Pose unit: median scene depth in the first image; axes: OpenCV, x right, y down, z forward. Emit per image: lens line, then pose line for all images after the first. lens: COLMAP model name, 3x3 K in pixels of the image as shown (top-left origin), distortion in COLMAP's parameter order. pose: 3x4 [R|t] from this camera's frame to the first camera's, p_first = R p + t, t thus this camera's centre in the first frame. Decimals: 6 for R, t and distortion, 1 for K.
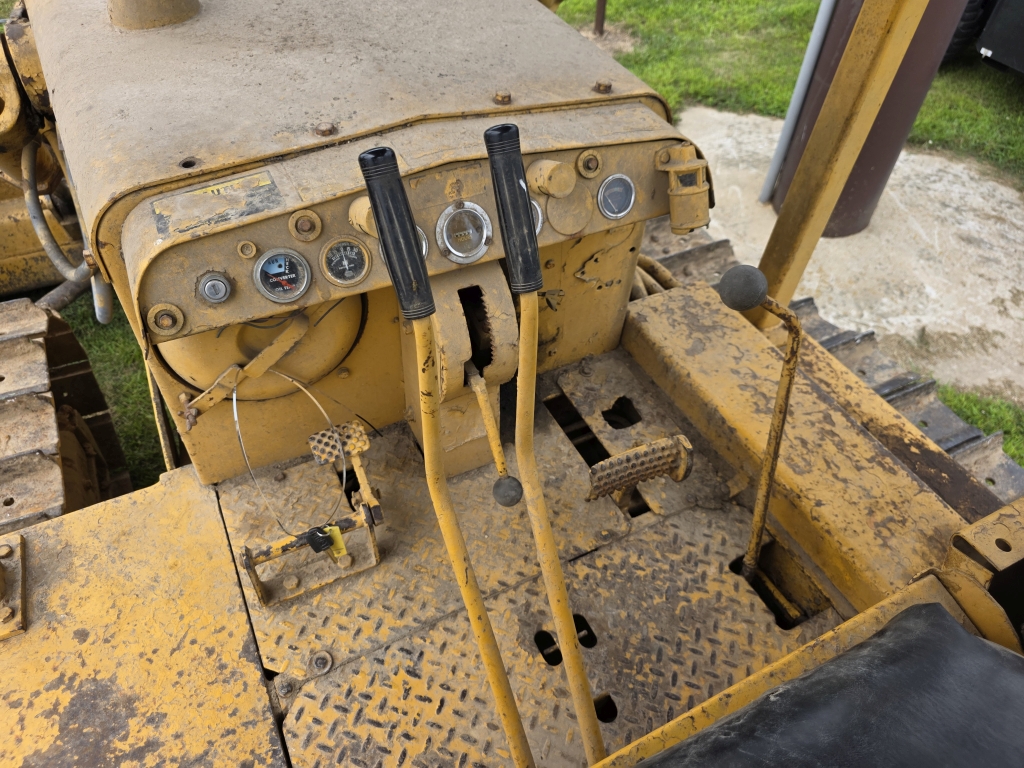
lens RADIAL K [[691.8, 0, 506.2], [0, 691.8, 387.3], [0, 0, 1]] dist [0.034334, -0.035586]
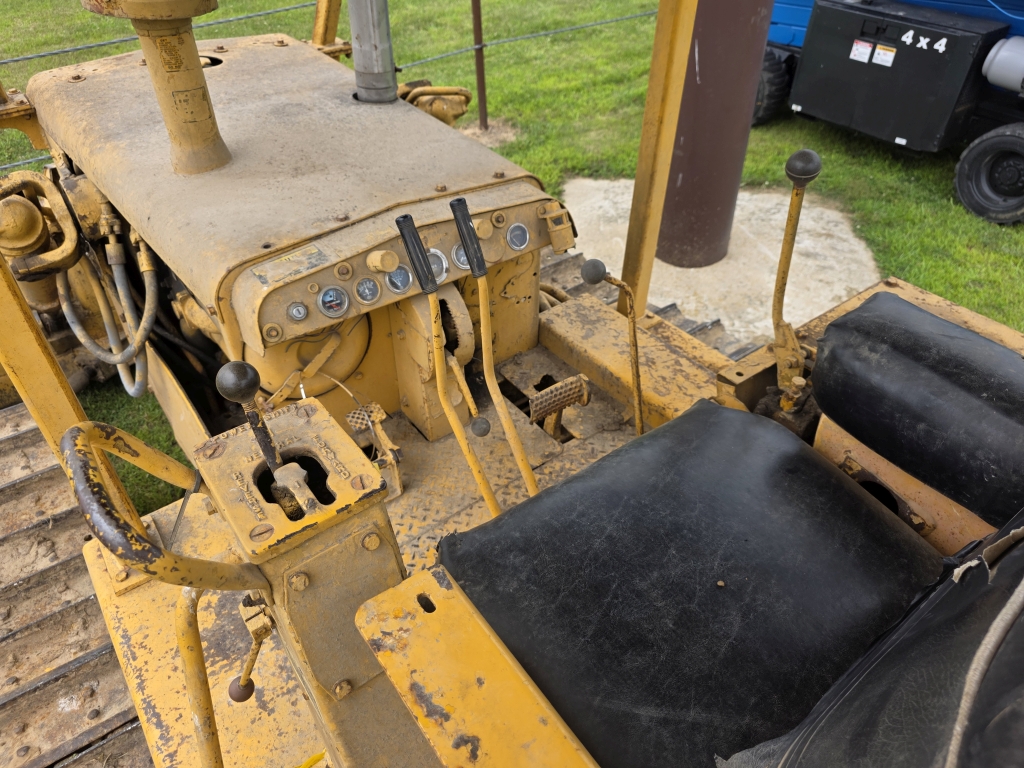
lens RADIAL K [[691.8, 0, 508.2], [0, 691.8, 383.5], [0, 0, 1]] dist [0.034334, -0.035586]
pose [[0.982944, -0.149443, 0.107180, -0.088729], [0.160800, 0.981218, -0.106560, 0.229816], [-0.089242, 0.121977, 0.988513, -0.559433]]
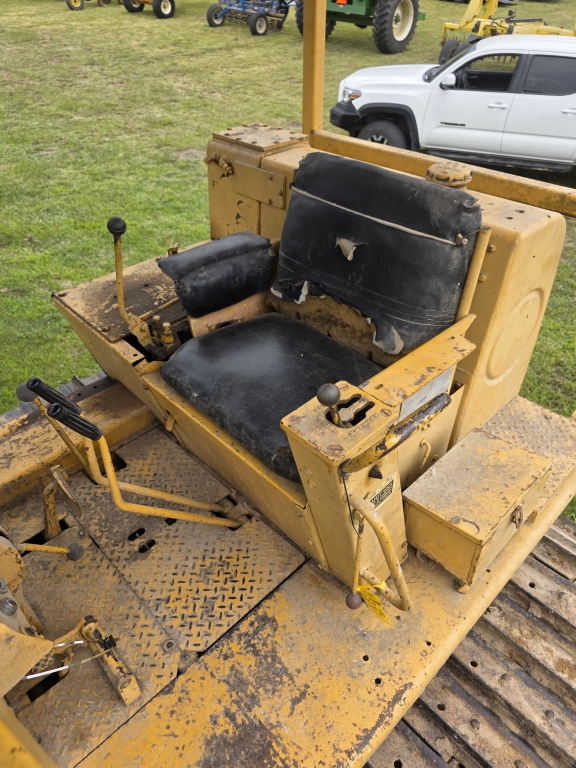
lens RADIAL K [[518.9, 0, 290.4], [0, 518.9, 399.0], [0, 0, 1]] dist [0.034334, -0.035586]
pose [[-0.301524, -0.646173, 0.701102, -0.872923], [0.682072, 0.367625, 0.632163, -0.480175], [-0.666229, 0.668814, 0.329889, -0.101540]]
